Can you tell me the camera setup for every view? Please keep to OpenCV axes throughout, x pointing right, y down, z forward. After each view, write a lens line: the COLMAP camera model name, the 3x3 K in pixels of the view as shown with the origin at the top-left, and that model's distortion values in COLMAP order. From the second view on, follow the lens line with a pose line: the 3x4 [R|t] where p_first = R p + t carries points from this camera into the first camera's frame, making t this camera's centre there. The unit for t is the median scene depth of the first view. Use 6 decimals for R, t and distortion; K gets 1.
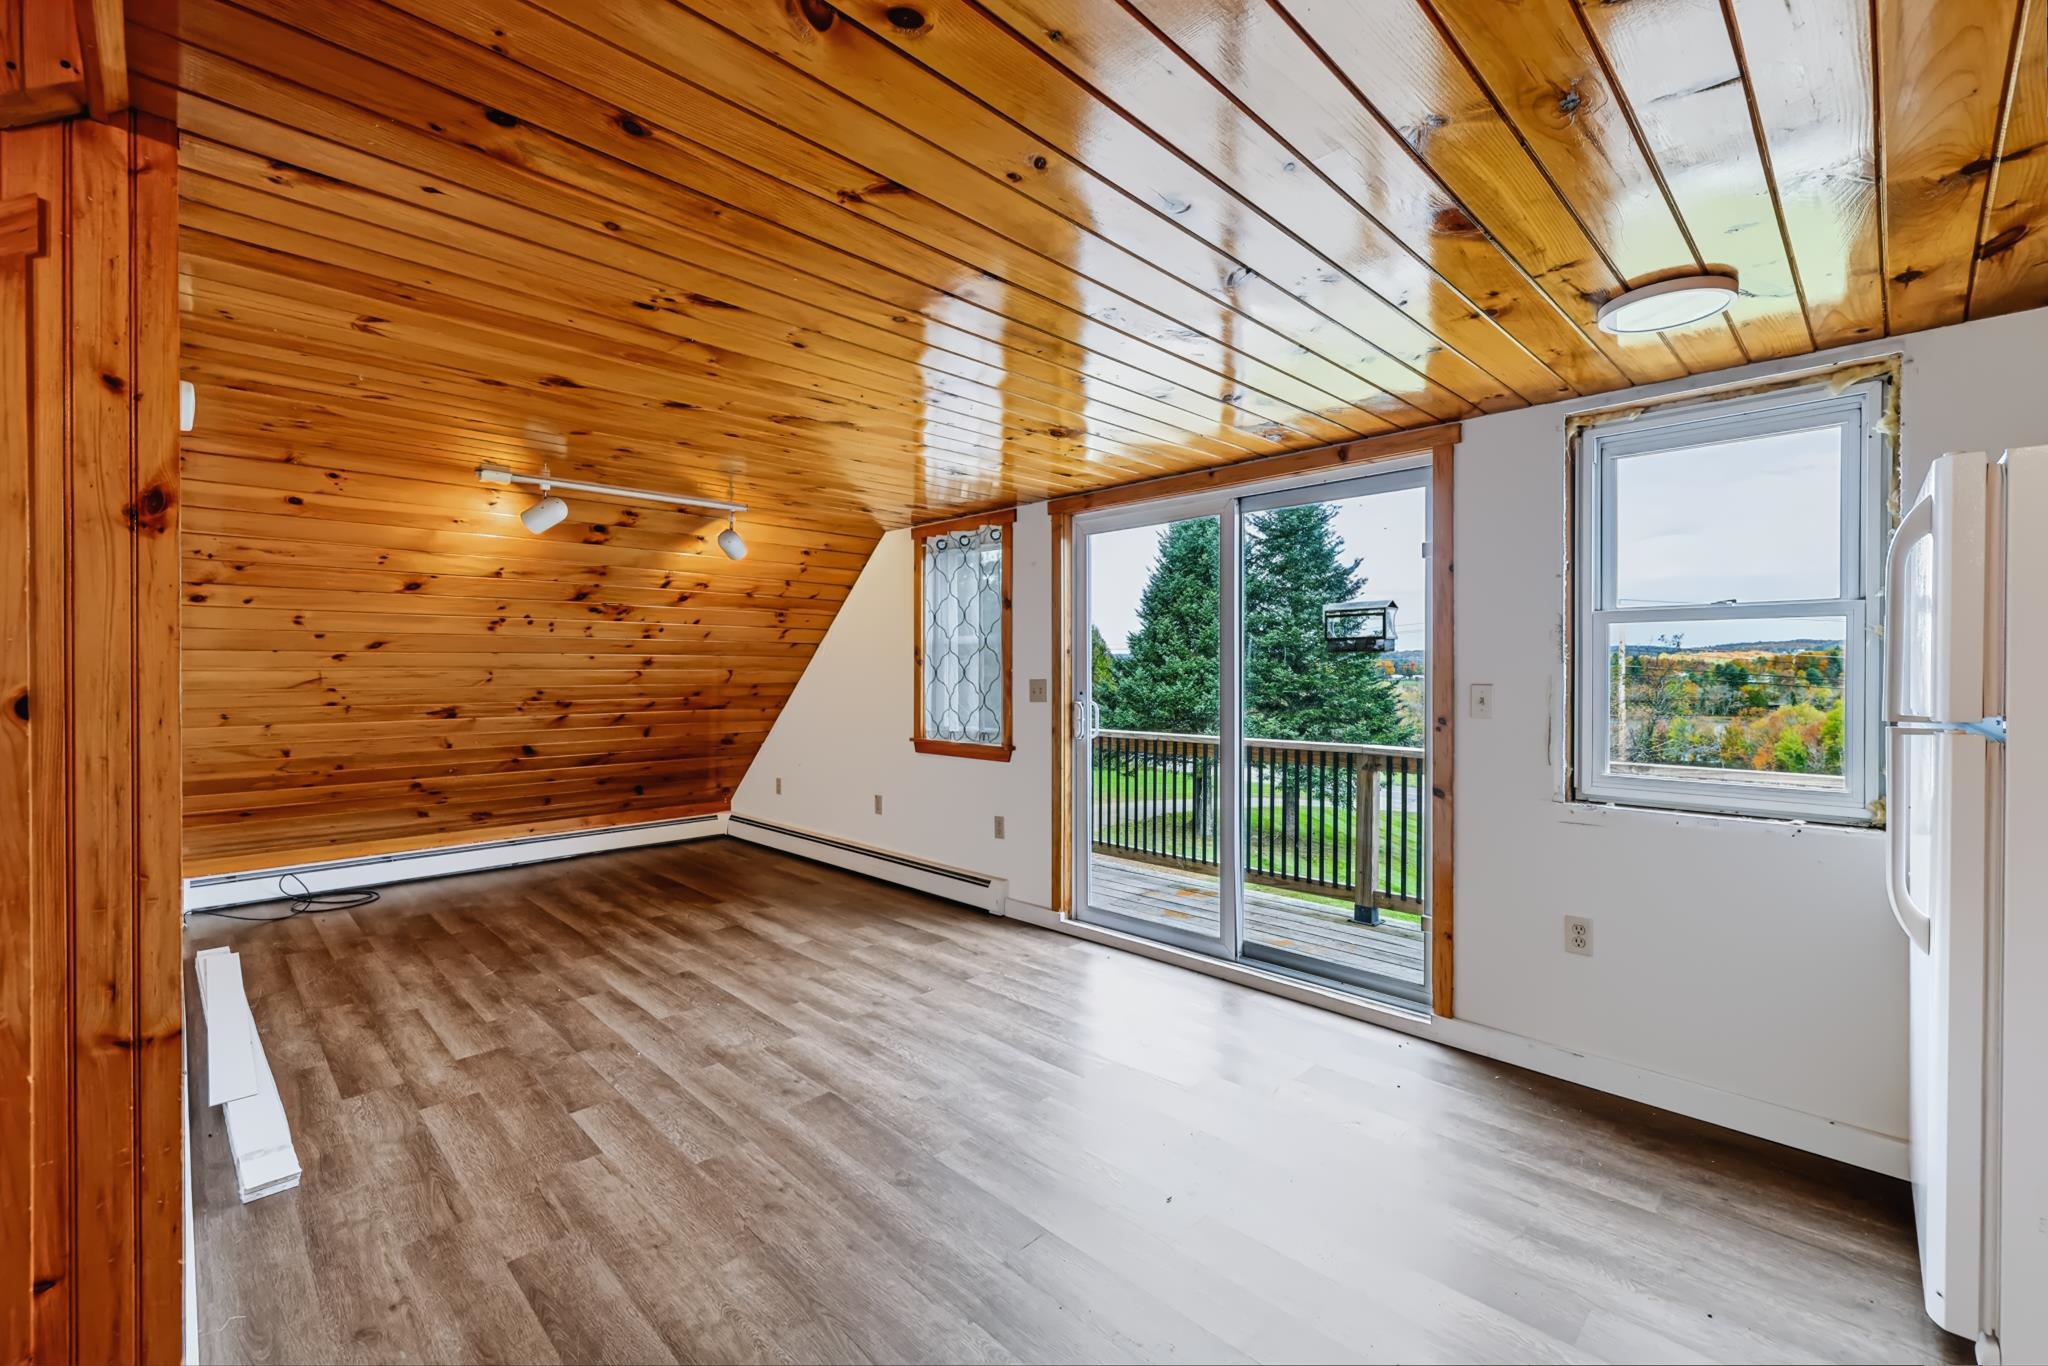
lens RADIAL K [[871.0, 0, 1034.0], [0, 871.0, 697.2], [0, 0, 1]] dist [-0.001072, -0.000274]
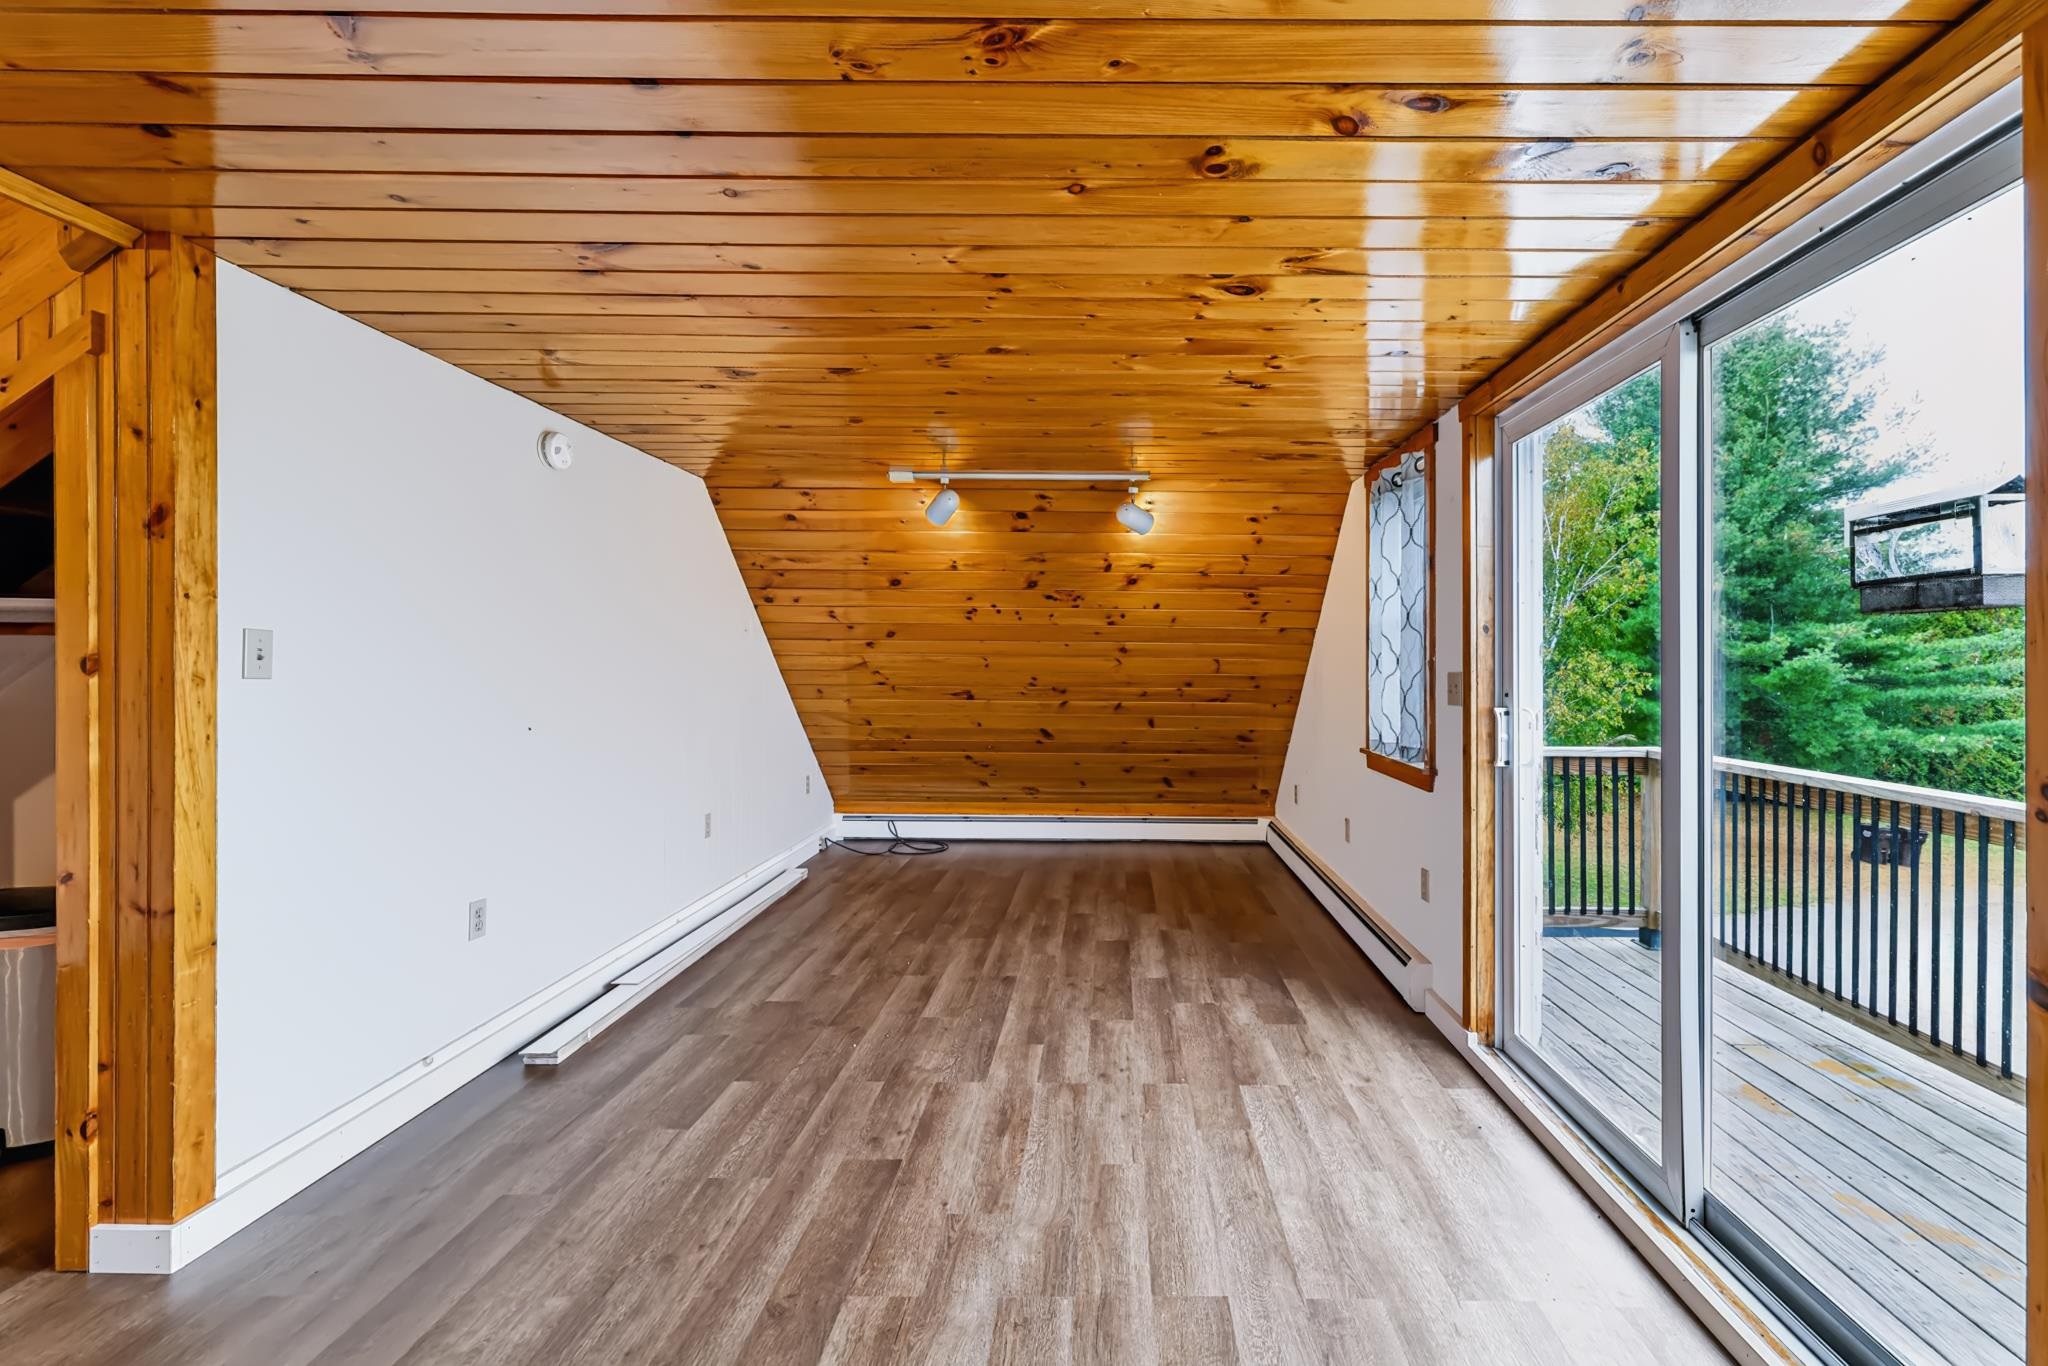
lens RADIAL K [[917.8, 0, 1024.1], [0, 917.8, 678.7], [0, 0, 1]] dist [0.000132, 0.000195]
pose [[0.702038, 0.021368, -0.711819, 0.303808], [-0.032260, 0.999478, -0.001814, -0.004026], [0.711409, 0.024237, 0.702360, 0.304024]]
